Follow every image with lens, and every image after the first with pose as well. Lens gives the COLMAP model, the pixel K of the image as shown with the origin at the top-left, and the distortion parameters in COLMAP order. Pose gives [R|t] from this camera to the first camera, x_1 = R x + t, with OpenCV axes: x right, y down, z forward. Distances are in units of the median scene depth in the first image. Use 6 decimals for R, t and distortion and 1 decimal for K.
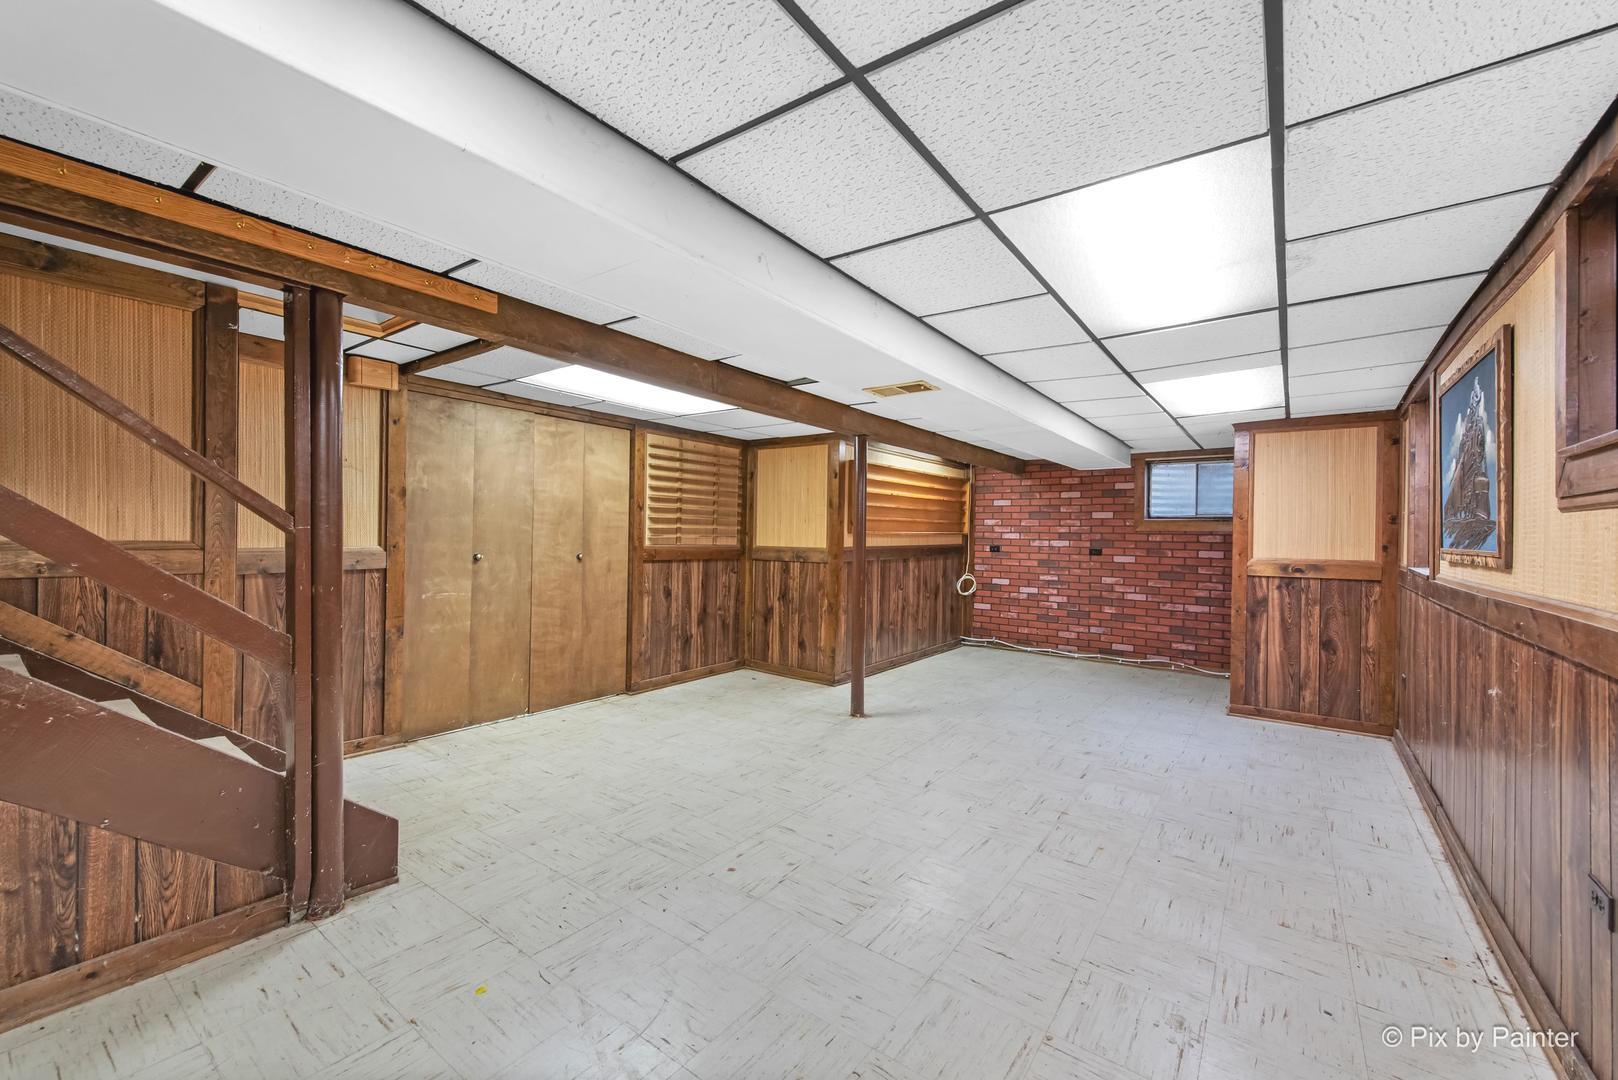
lens RADIAL K [[643.5, 0, 811.6], [0, 643.5, 536.1], [0, 0, 1]] dist [0.012417, -0.000091]
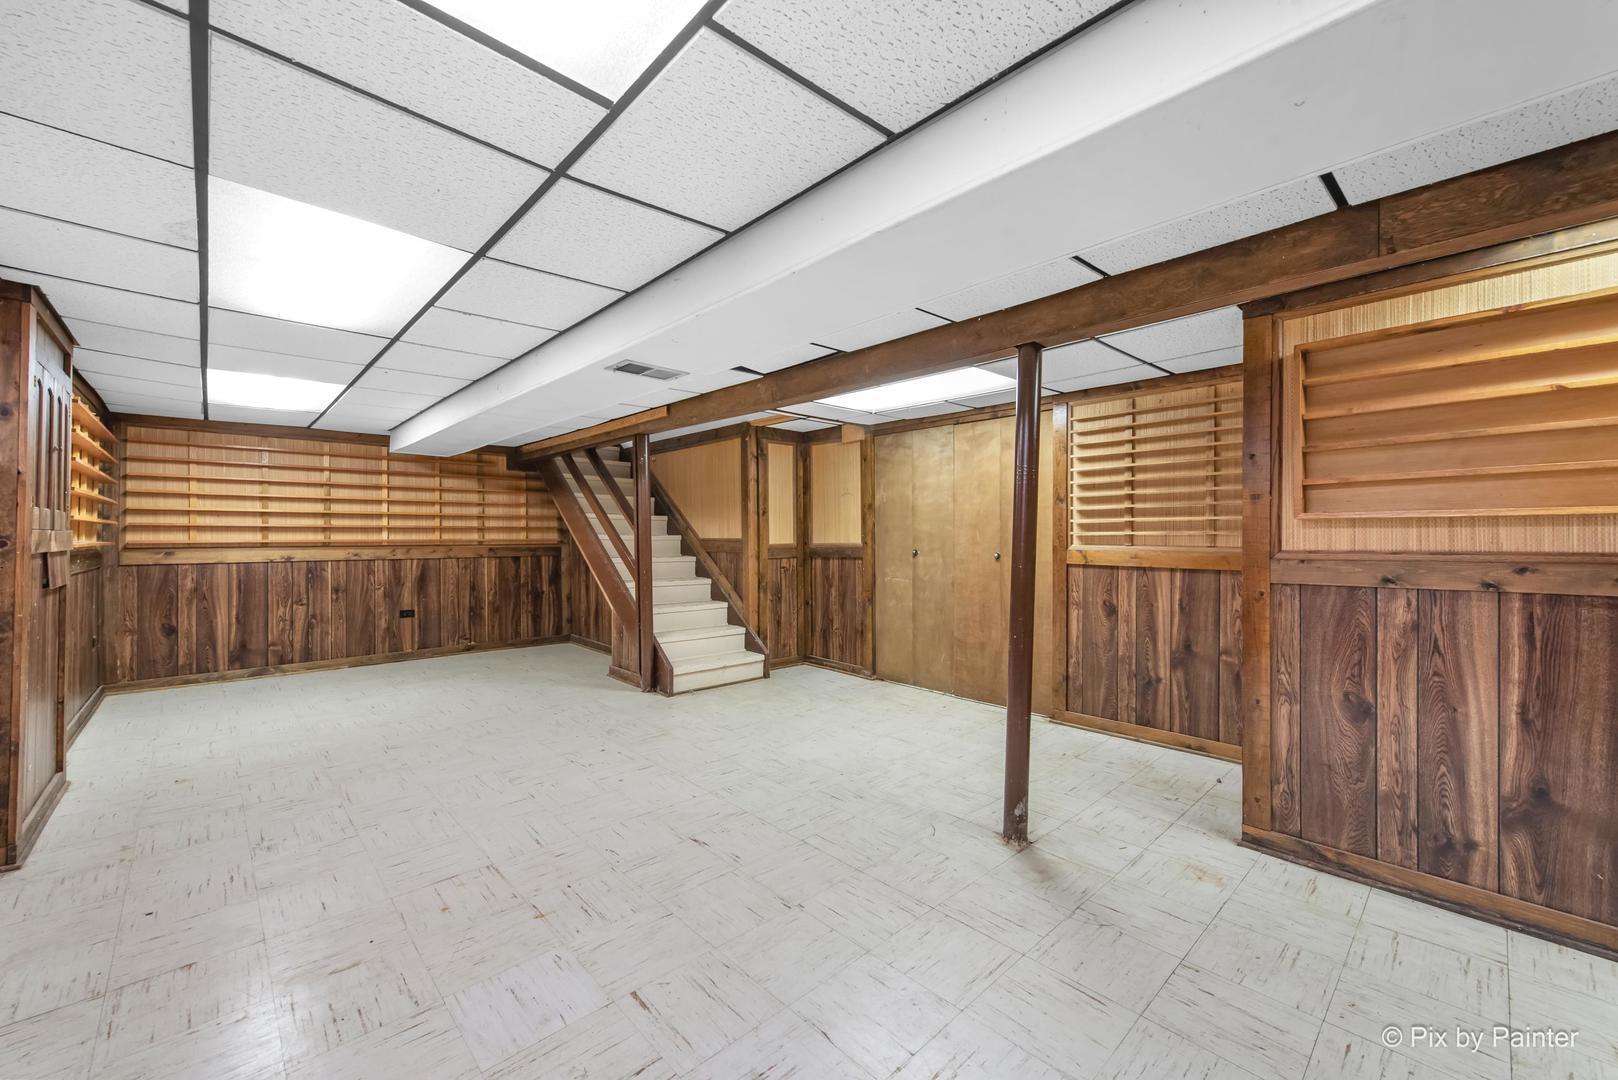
lens RADIAL K [[643.5, 0, 811.6], [0, 643.5, 536.1], [0, 0, 1]] dist [0.012417, -0.000091]
pose [[-0.184143, -0.016999, -0.982752, 0.760072], [-0.005652, 0.999852, -0.016236, 0.022201], [0.982883, 0.002564, -0.184212, 1.044853]]
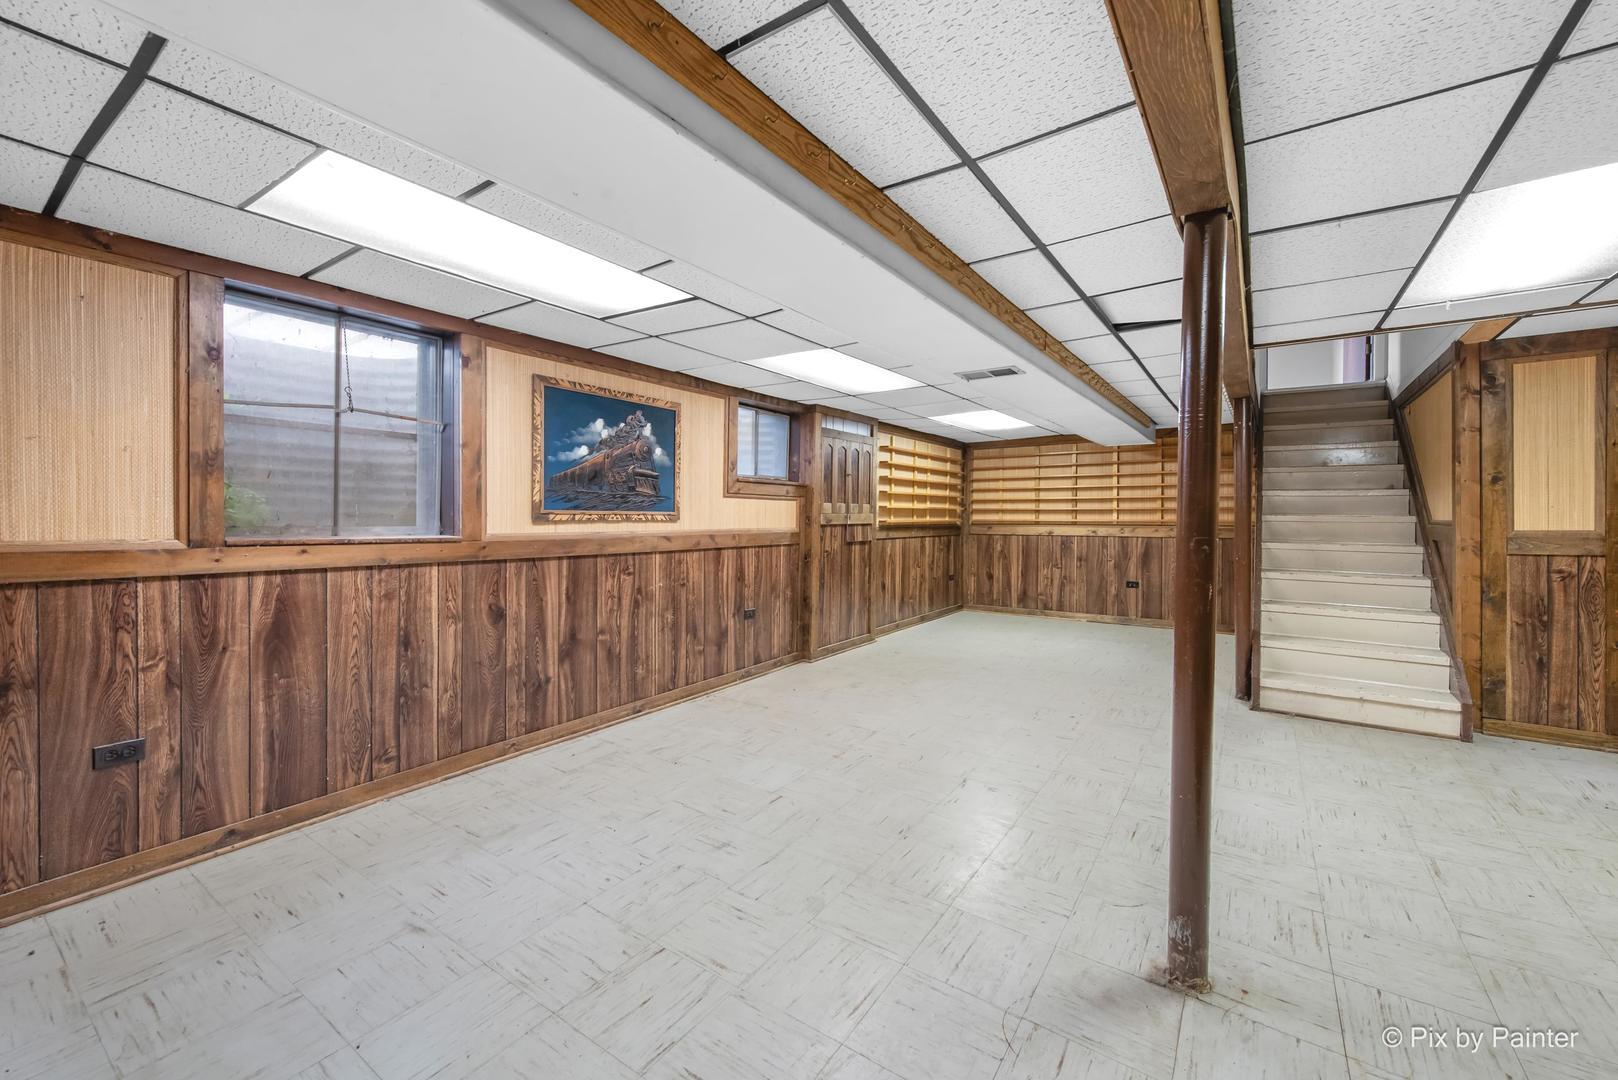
lens RADIAL K [[644.3, 0, 808.9], [0, 644.3, 519.6], [0, 0, 1]] dist [0.012452, -0.000038]
pose [[-0.999680, -0.017179, -0.018578, 0.342934], [-0.017330, 0.999817, 0.008040, 0.011805], [0.018437, 0.008359, -0.999795, 1.549786]]
